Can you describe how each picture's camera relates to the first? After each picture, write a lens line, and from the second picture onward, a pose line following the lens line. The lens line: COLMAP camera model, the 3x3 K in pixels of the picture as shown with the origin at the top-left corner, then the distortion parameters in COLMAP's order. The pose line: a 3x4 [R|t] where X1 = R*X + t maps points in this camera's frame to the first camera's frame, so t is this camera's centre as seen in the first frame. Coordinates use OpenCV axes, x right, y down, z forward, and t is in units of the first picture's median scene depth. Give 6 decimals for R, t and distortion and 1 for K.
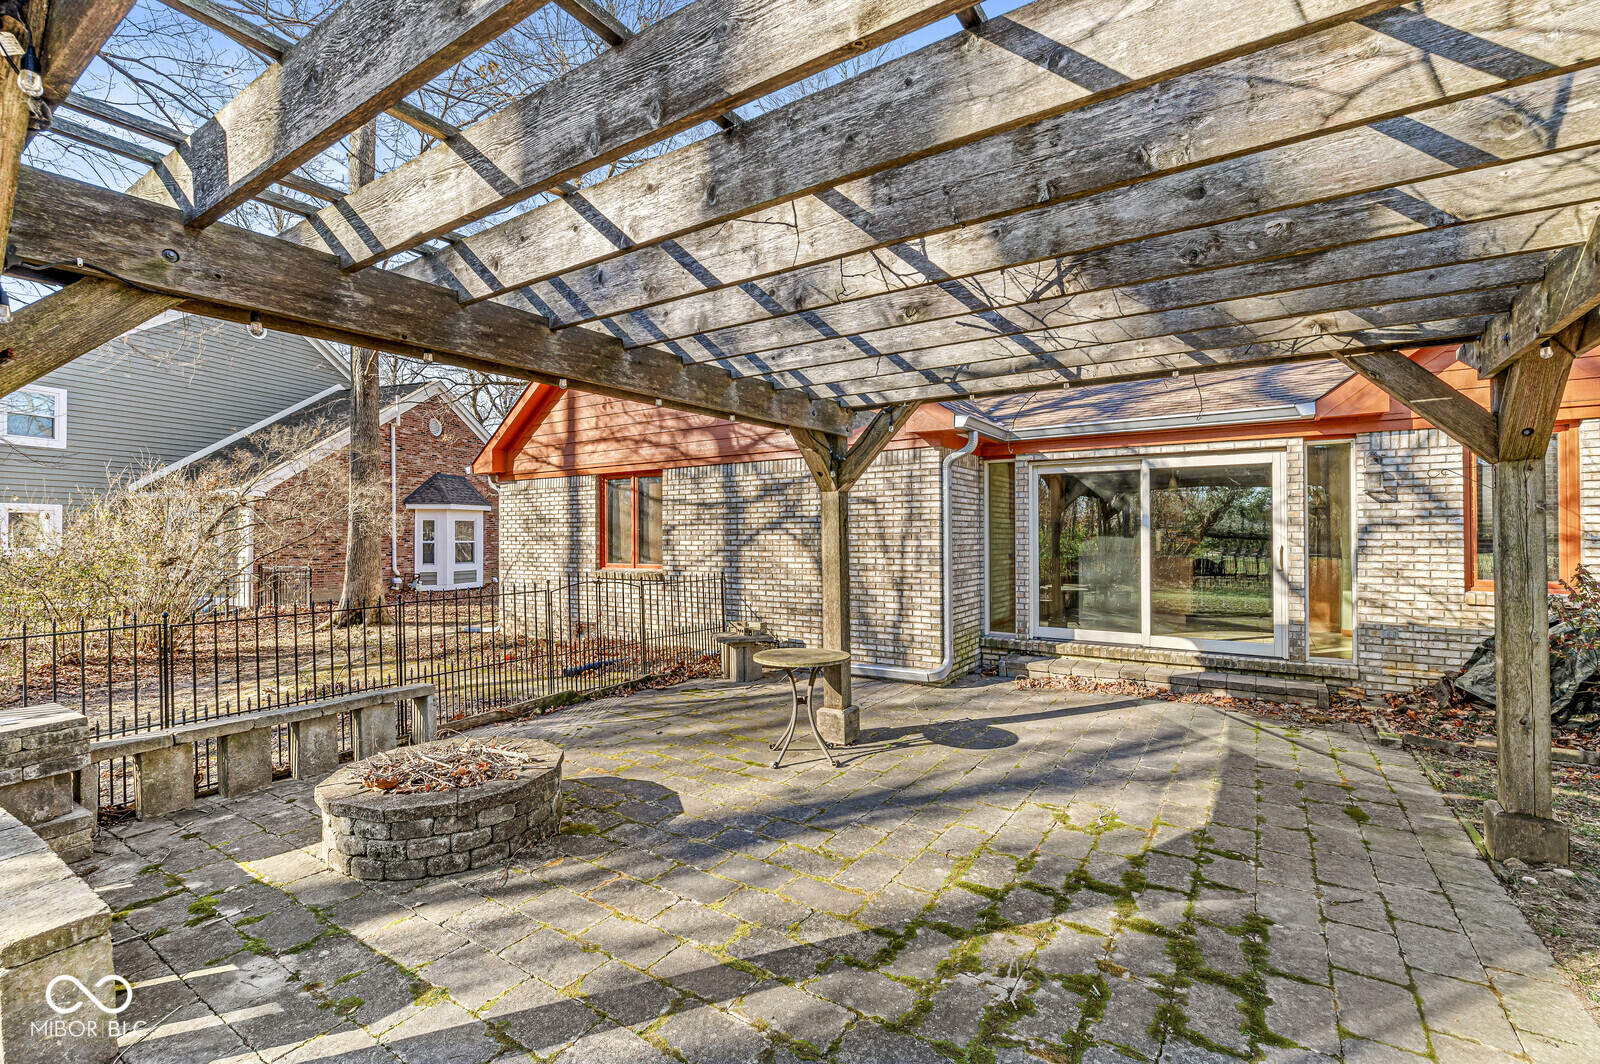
lens RADIAL K [[697.0, 0, 809.2], [0, 697.0, 530.7], [0, 0, 1]] dist [-0.000652, -0.000623]
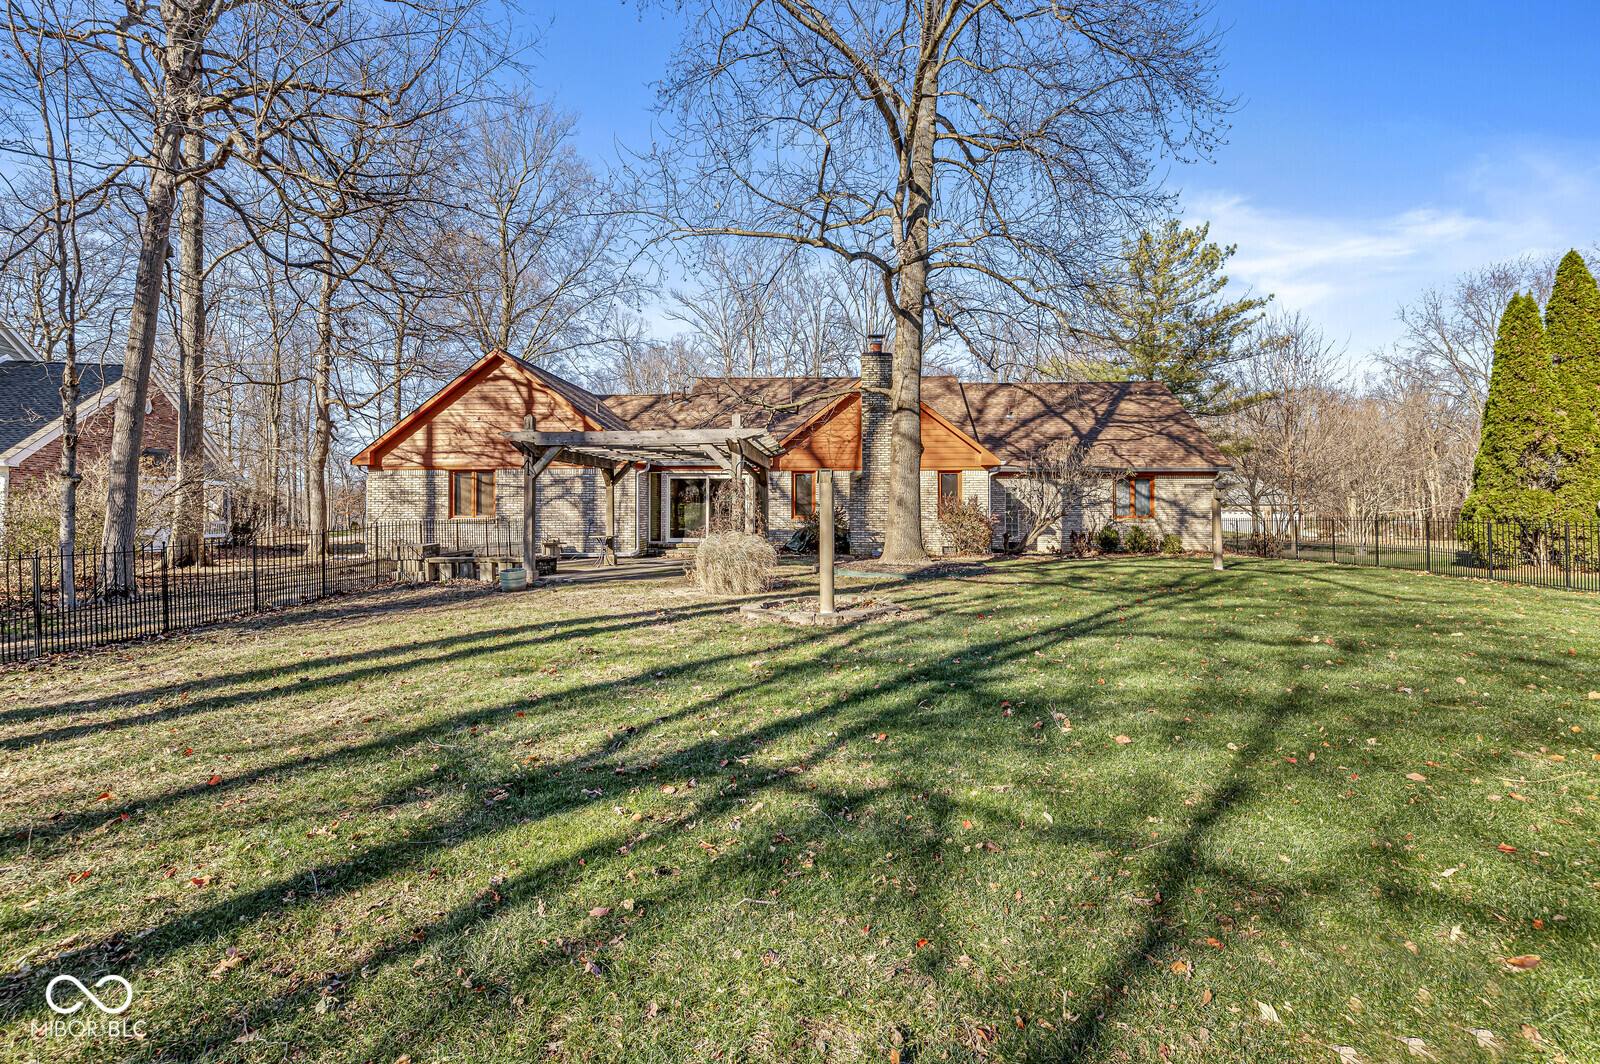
lens RADIAL K [[697.0, 0, 803.8], [0, 697.0, 518.1], [0, 0, 1]] dist [-0.000652, -0.000623]
pose [[0.867805, -0.001985, 0.496902, -0.442913], [-0.007045, 0.999842, 0.016299, 0.016690], [-0.496856, -0.017645, 0.867654, -1.256901]]
